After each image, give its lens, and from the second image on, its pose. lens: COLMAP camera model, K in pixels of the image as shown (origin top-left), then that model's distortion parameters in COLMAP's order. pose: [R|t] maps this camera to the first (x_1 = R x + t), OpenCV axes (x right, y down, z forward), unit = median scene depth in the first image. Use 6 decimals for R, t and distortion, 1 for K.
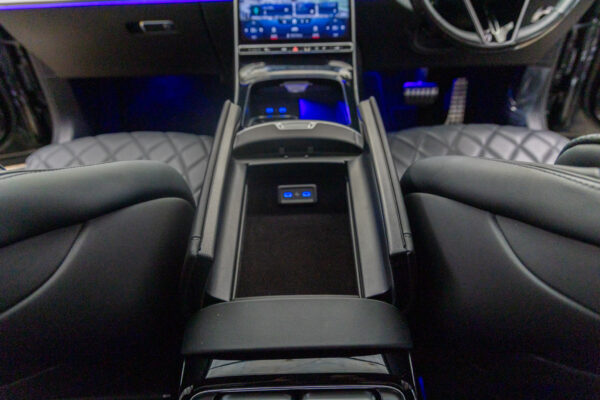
lens RADIAL K [[407.7, 0, 299.4], [0, 407.7, 204.7], [0, 0, 1]] dist [0.002245, 0.003733]
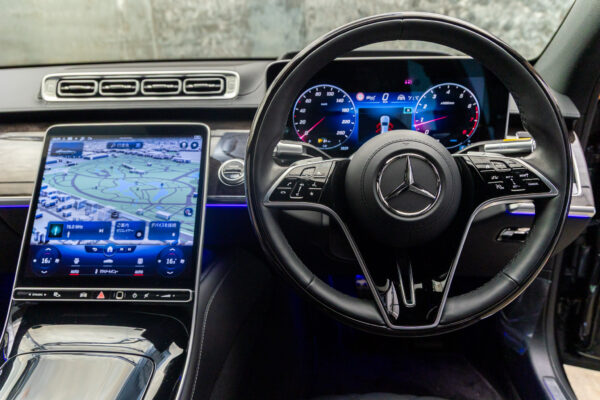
lens RADIAL K [[438.3, 0, 318.2], [0, 438.3, 204.7], [0, 0, 1]] dist [0.003153, -0.001962]
pose [[0.997872, 0.026597, -0.059537, 0.354890], [-0.039150, 0.974529, -0.220816, -0.378257], [0.052148, 0.222677, 0.973496, 0.328319]]
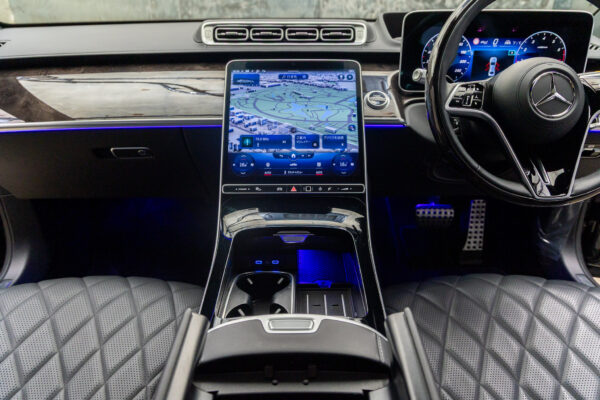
lens RADIAL K [[407.7, 0, 303.1], [0, 407.7, 203.1], [0, 0, 1]] dist [0.002245, 0.003733]
pose [[0.999622, 0.023182, 0.014800, -0.002668], [-0.019941, 0.981489, -0.190476, -0.200489], [-0.018941, 0.190109, 0.981580, 0.213575]]
